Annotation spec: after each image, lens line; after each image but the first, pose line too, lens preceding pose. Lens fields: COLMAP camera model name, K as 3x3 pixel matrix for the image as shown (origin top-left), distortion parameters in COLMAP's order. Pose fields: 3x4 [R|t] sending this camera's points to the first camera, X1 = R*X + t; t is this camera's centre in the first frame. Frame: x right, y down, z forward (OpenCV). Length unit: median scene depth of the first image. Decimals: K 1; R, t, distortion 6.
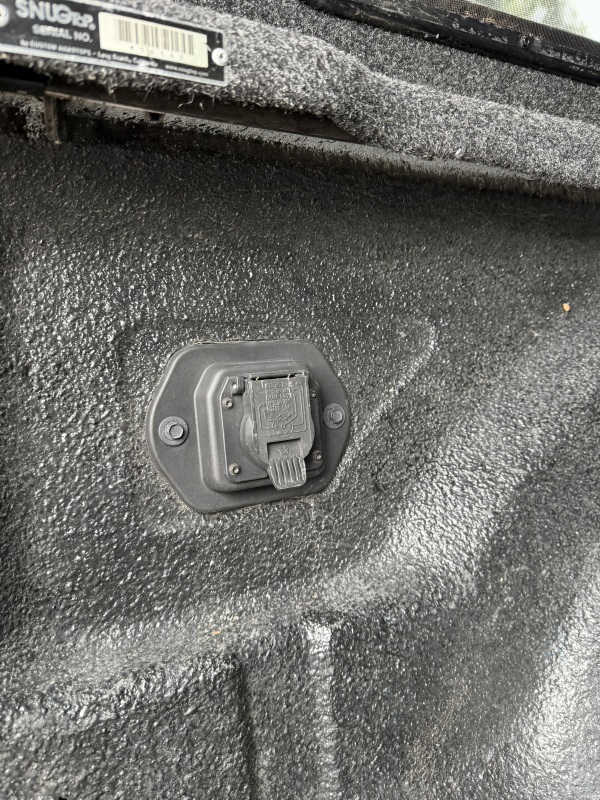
lens RADIAL K [[544.8, 0, 283.3], [0, 544.8, 397.1], [0, 0, 1]] dist [0.051320, -0.068491]
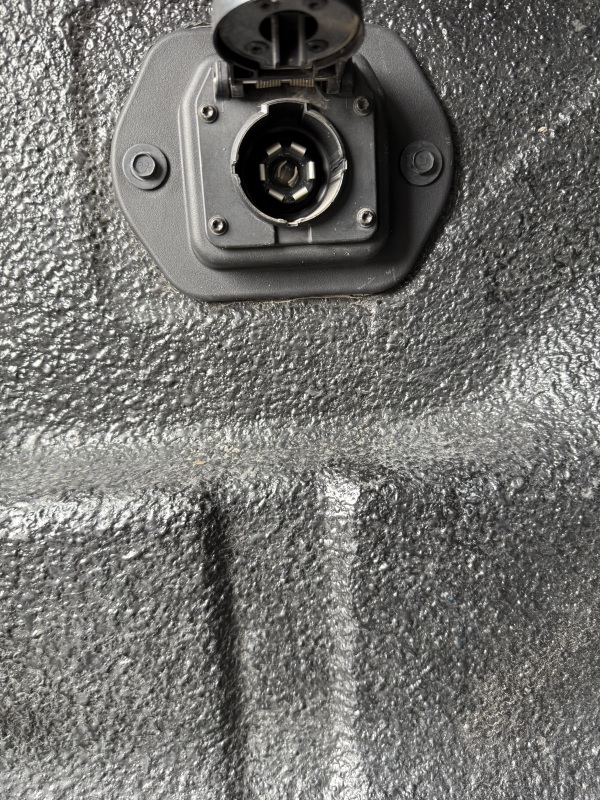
lens RADIAL K [[551.8, 0, 301.4], [0, 551.8, 379.2], [0, 0, 1]] dist [0.114622, -0.218487]
pose [[0.934743, 0.112104, -0.337176, 0.228111], [-0.045462, 0.978860, 0.199417, 0.167844], [0.352403, -0.171074, 0.920079, 0.392537]]
